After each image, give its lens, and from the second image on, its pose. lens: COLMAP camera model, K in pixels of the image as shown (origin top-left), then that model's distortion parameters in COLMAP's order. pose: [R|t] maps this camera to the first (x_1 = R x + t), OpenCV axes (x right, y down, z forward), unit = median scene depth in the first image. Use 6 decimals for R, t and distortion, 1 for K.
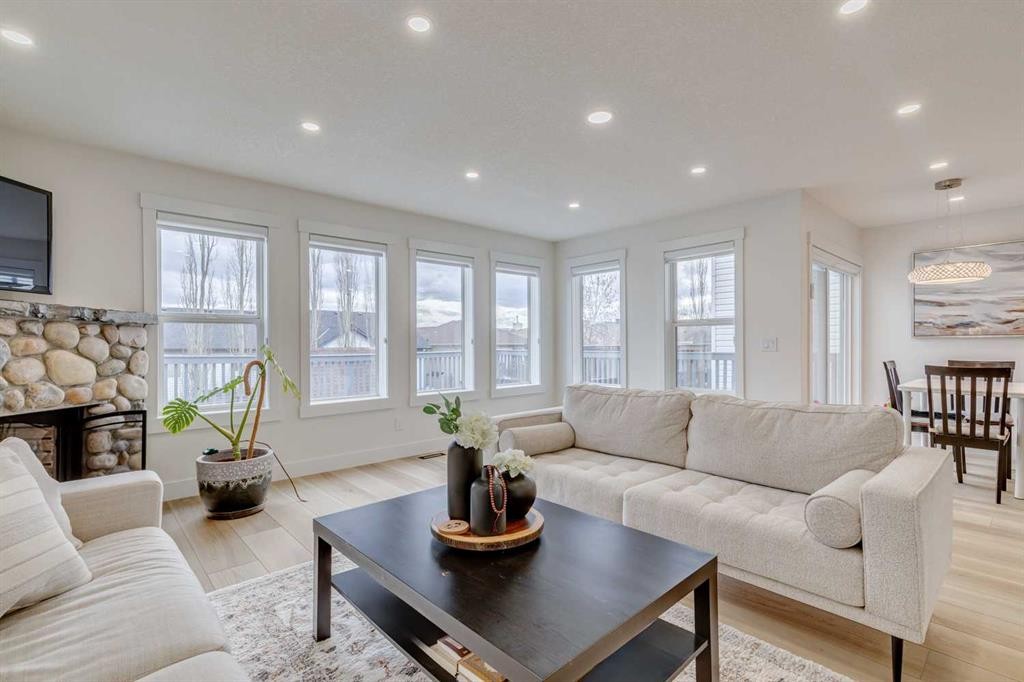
lens RADIAL K [[469.6, 0, 516.3], [0, 469.6, 344.3], [0, 0, 1]] dist [0.001247, -0.000047]
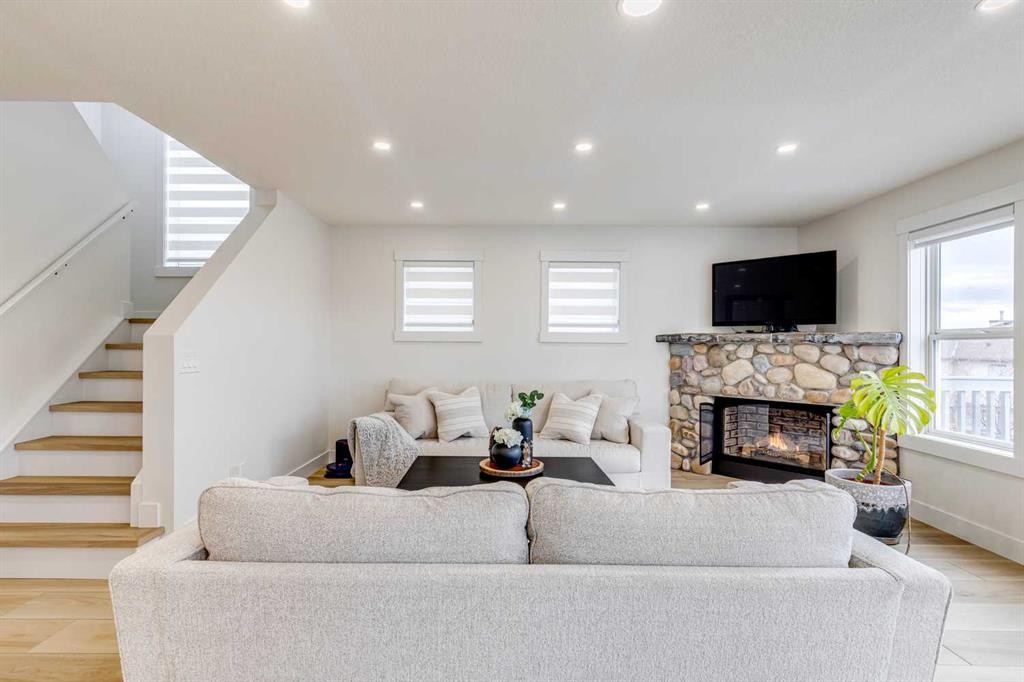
lens RADIAL K [[478.5, 0, 497.0], [0, 478.5, 342.4], [0, 0, 1]] dist [0.003790, 0.000339]
pose [[-0.685940, -0.005123, -0.727640, 0.689757], [-0.005939, 0.999981, -0.001442, -0.040821], [0.727634, 0.003332, -0.685958, 1.177253]]
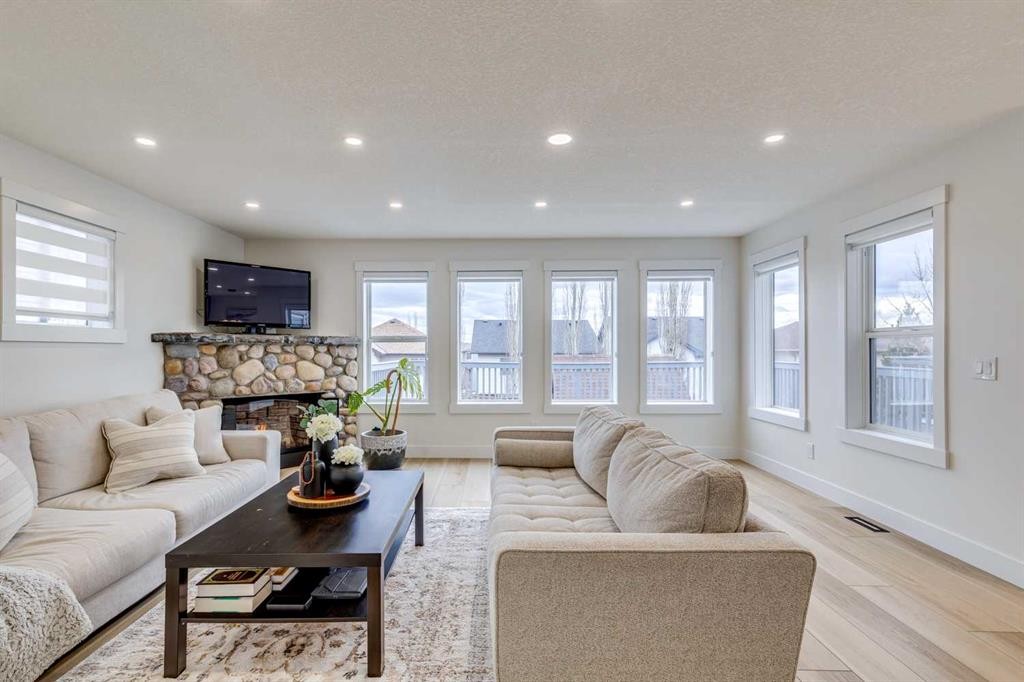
lens RADIAL K [[471.9, 0, 494.2], [0, 471.9, 347.0], [0, 0, 1]] dist [-0.000815, 0.000785]
pose [[0.733003, 0.000876, -0.680225, 0.696652], [-0.002652, 0.999995, -0.001569, -0.034651], [0.680220, 0.002954, 0.733002, 0.155278]]
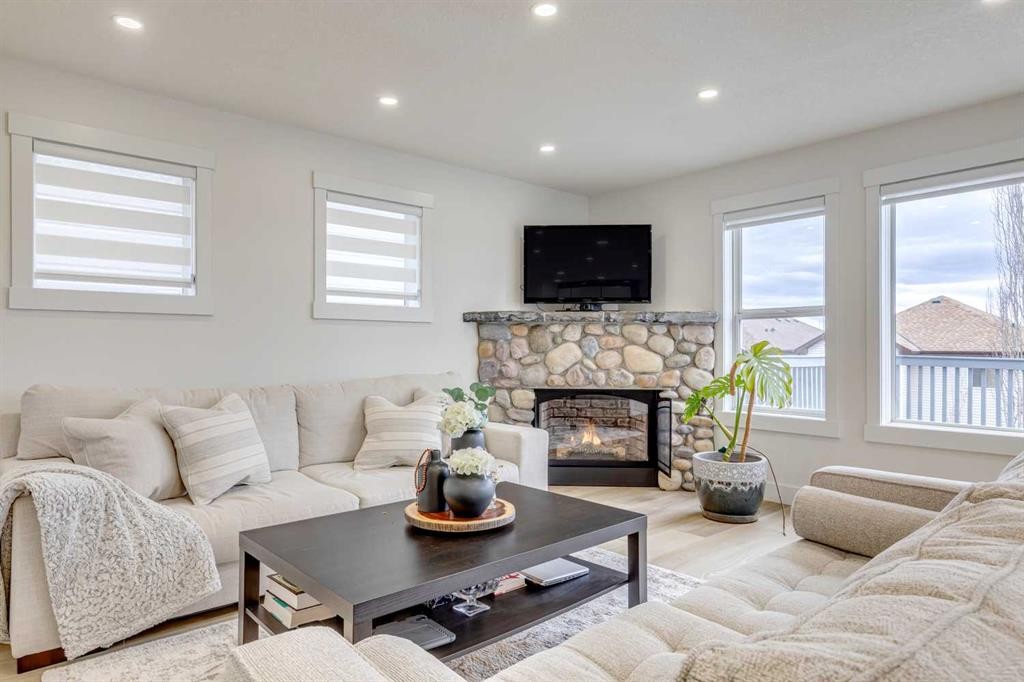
lens RADIAL K [[617.8, 0, 512.0], [0, 617.8, 341.0], [0, 0, 1]] dist [0.000829, 0.000558]
pose [[-0.022977, -0.005458, -0.999721, 0.693506], [-0.001775, 0.999984, -0.005419, 0.008807], [0.999734, 0.001650, -0.022986, 0.618349]]
